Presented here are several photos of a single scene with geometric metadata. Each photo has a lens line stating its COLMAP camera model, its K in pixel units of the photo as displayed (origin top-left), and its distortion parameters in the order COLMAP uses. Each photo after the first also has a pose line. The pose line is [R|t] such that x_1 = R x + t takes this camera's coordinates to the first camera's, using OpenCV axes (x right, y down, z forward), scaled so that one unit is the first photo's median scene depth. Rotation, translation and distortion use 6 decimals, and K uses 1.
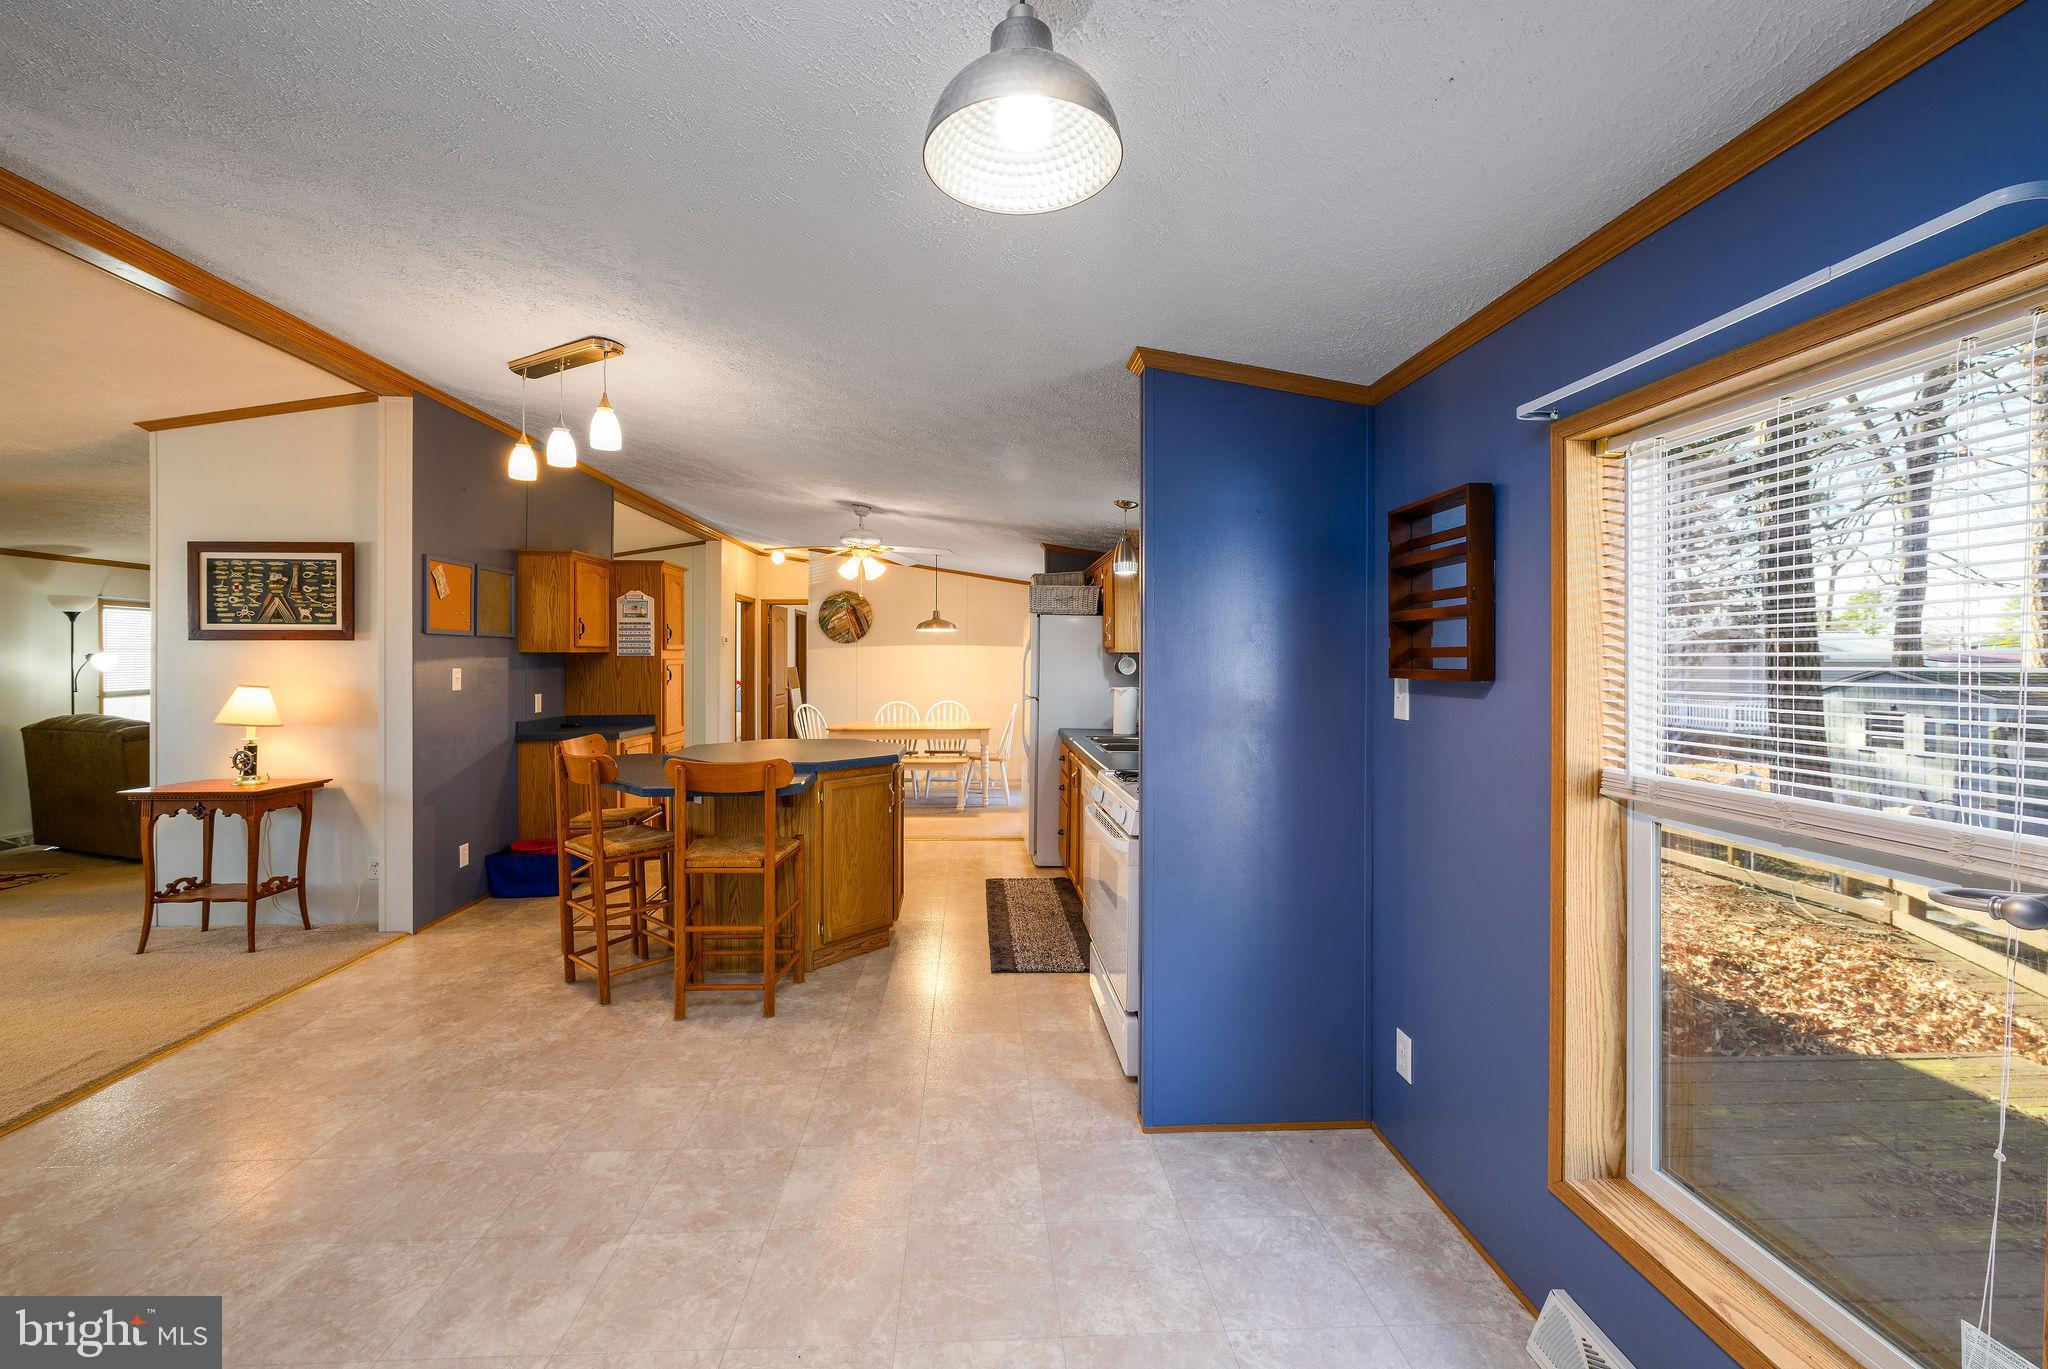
lens RADIAL K [[833.0, 0, 1014.0], [0, 833.0, 668.7], [0, 0, 1]] dist [-0.008473, -0.000205]
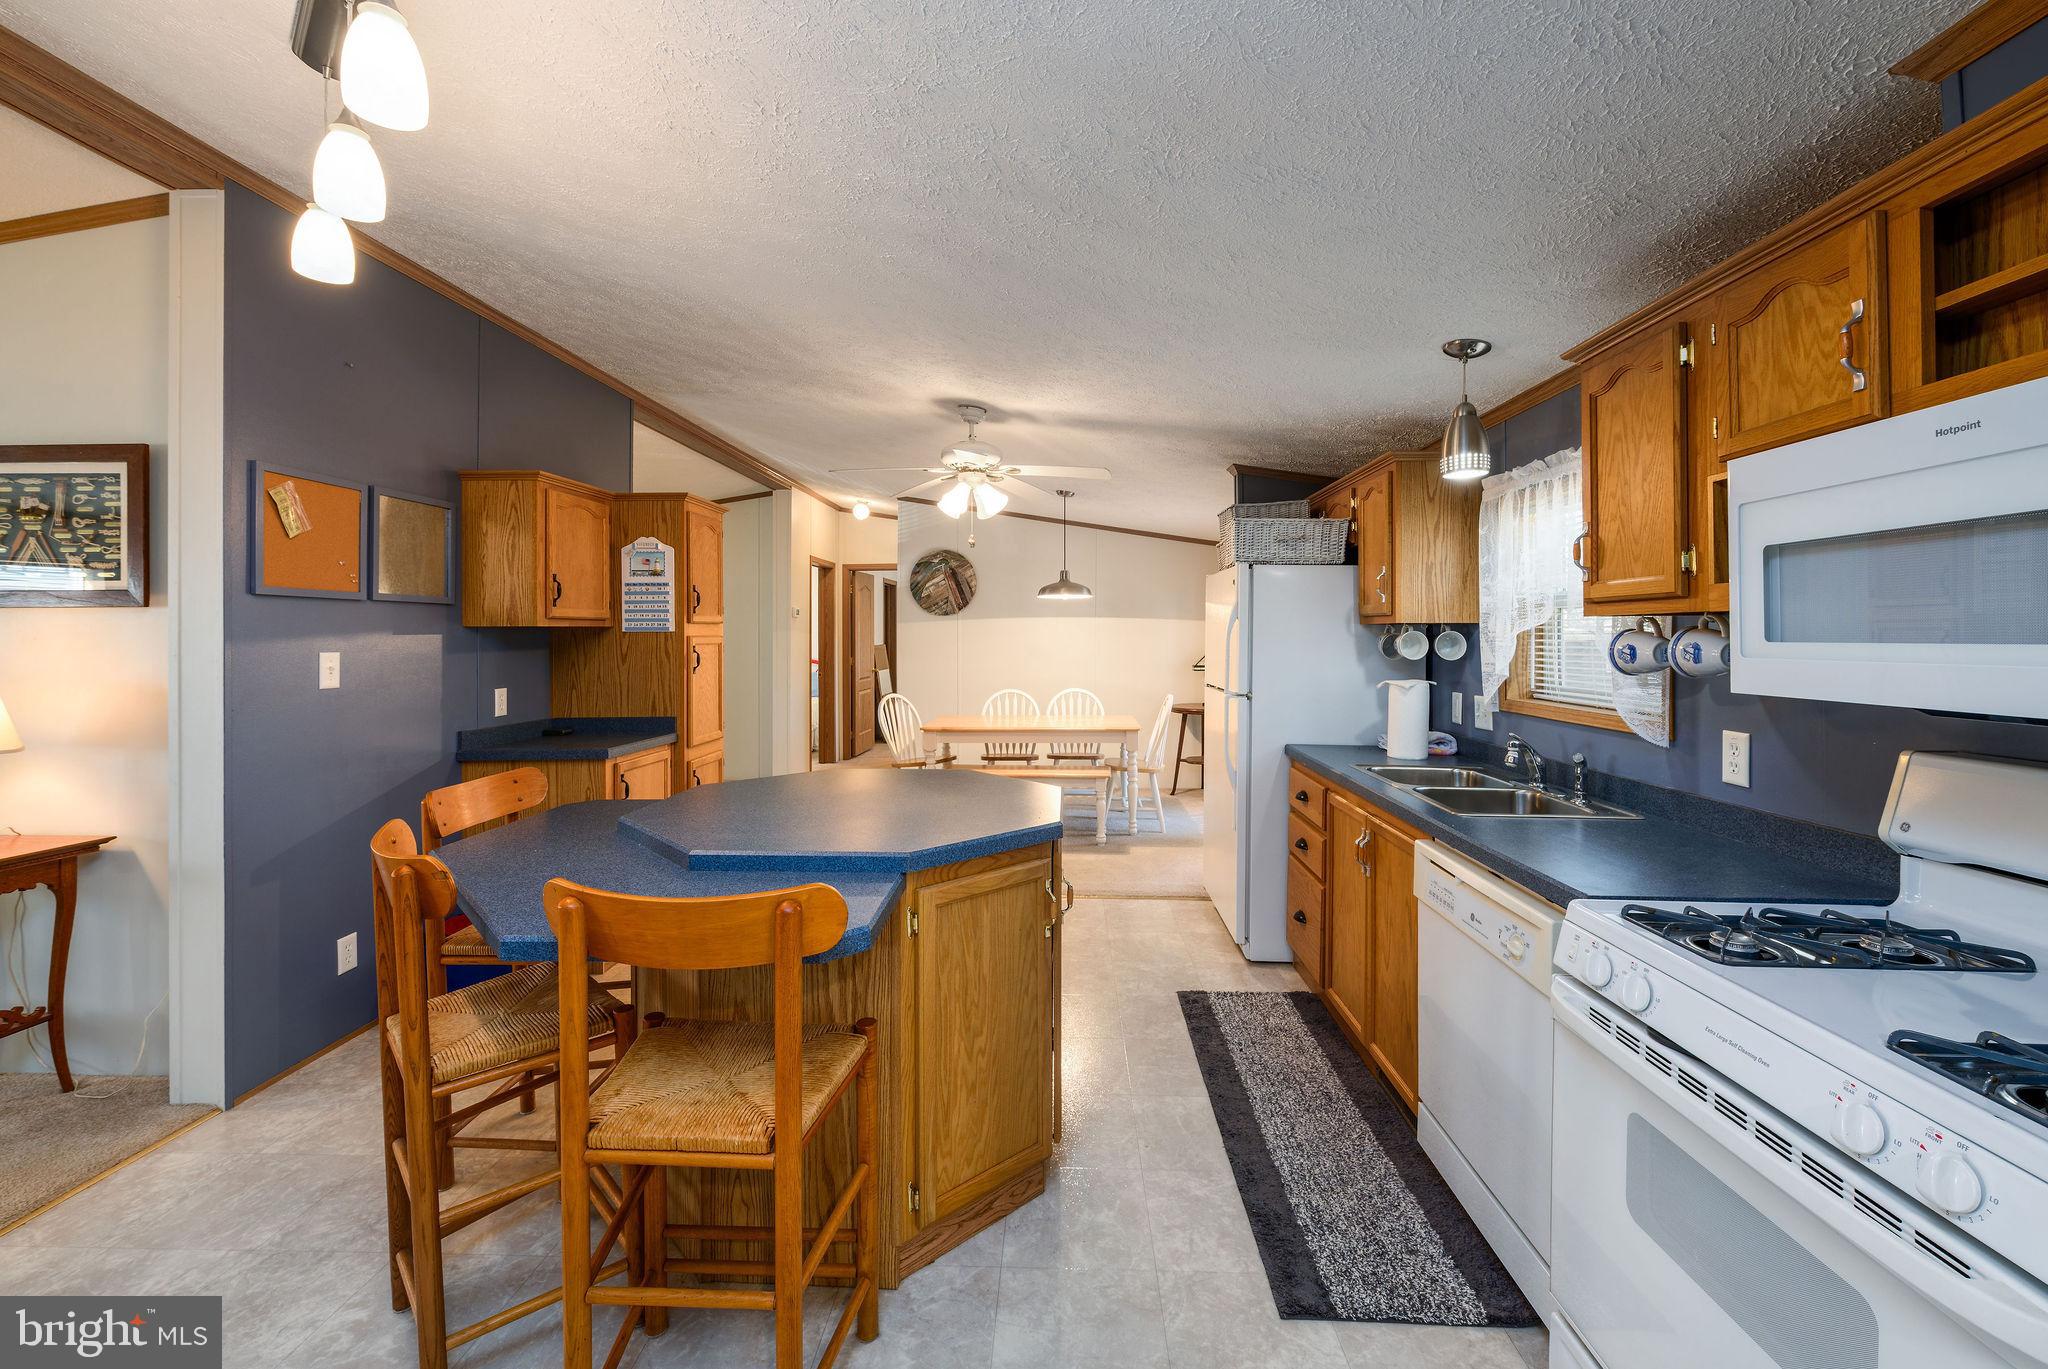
lens RADIAL K [[833.0, 0, 1040.0], [0, 833.0, 633.6], [0, 0, 1]] dist [-0.008473, -0.000205]
pose [[0.997082, -0.003809, -0.076242, -0.082426], [0.002795, 0.999906, -0.013393, -0.003902], [0.076286, 0.013141, 0.996999, 0.354919]]
